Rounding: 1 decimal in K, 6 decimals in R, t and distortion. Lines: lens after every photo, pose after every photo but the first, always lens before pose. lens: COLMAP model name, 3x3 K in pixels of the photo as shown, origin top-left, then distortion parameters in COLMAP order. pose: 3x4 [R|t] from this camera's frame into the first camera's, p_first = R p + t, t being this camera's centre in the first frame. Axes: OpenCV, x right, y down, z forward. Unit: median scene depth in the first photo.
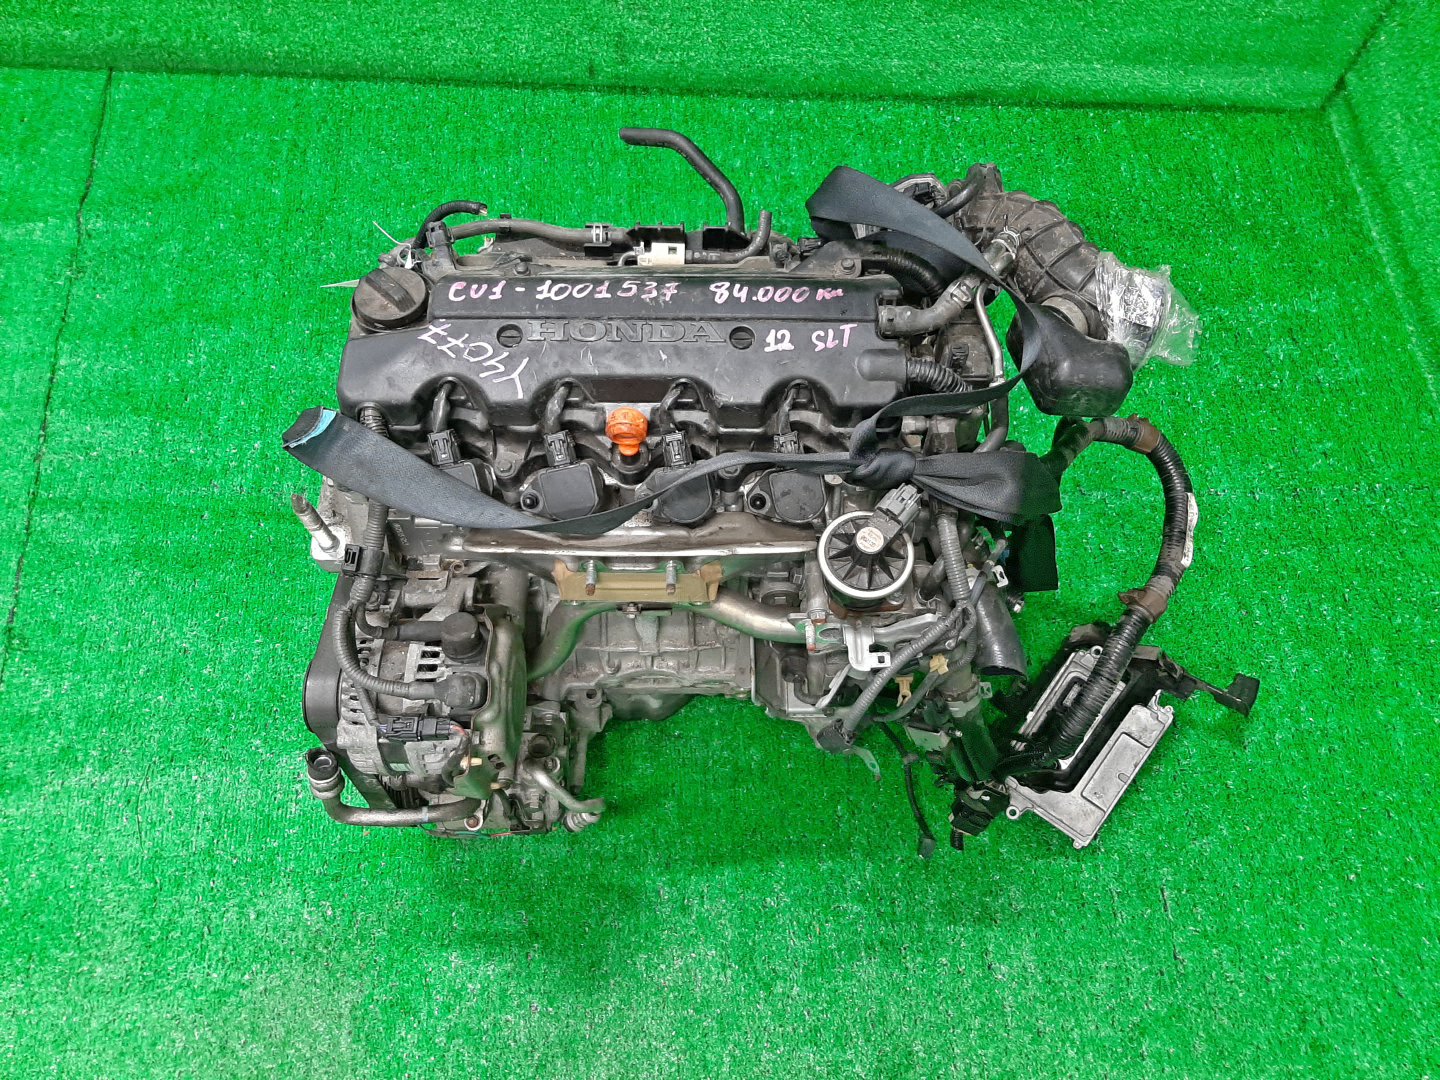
lens RADIAL K [[1108.3, 0, 714.8], [0, 1108.3, 555.8], [0, 0, 1]] dist [0.032767, -0.061202]
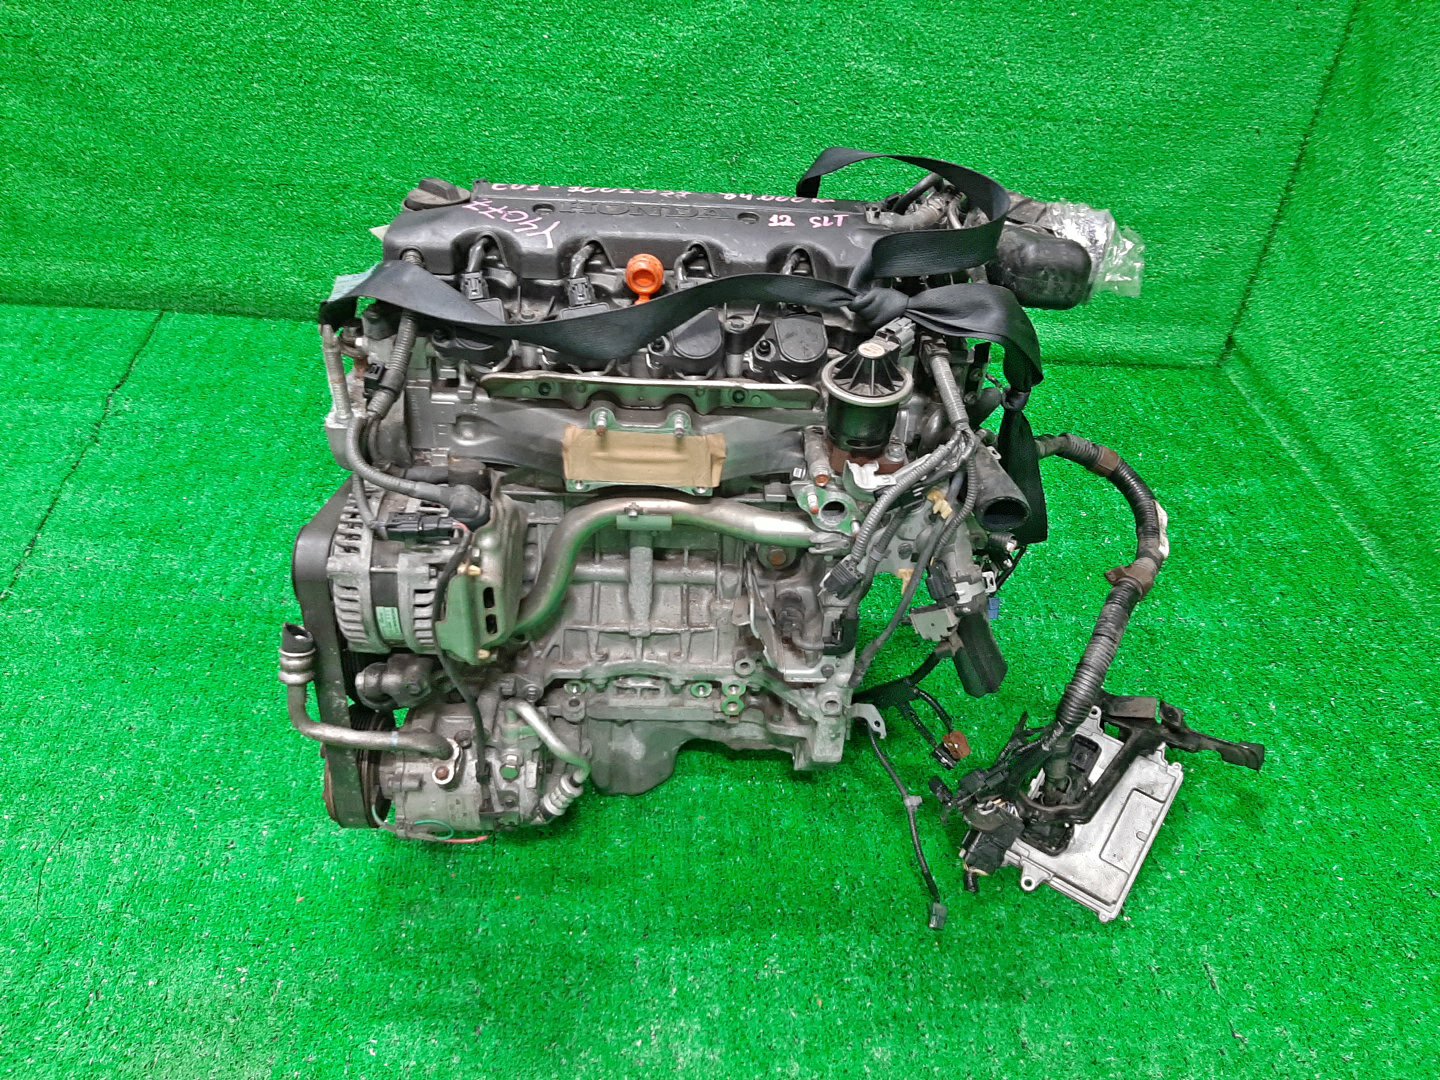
lens RADIAL K [[1108.3, 0, 713.5], [0, 1108.3, 548.8], [0, 0, 1]] dist [0.032767, -0.061202]
pose [[0.998937, 0.024254, 0.039192, -0.030680], [-0.004797, 0.900432, -0.434971, 0.387453], [-0.045839, 0.434320, 0.899591, 0.079604]]
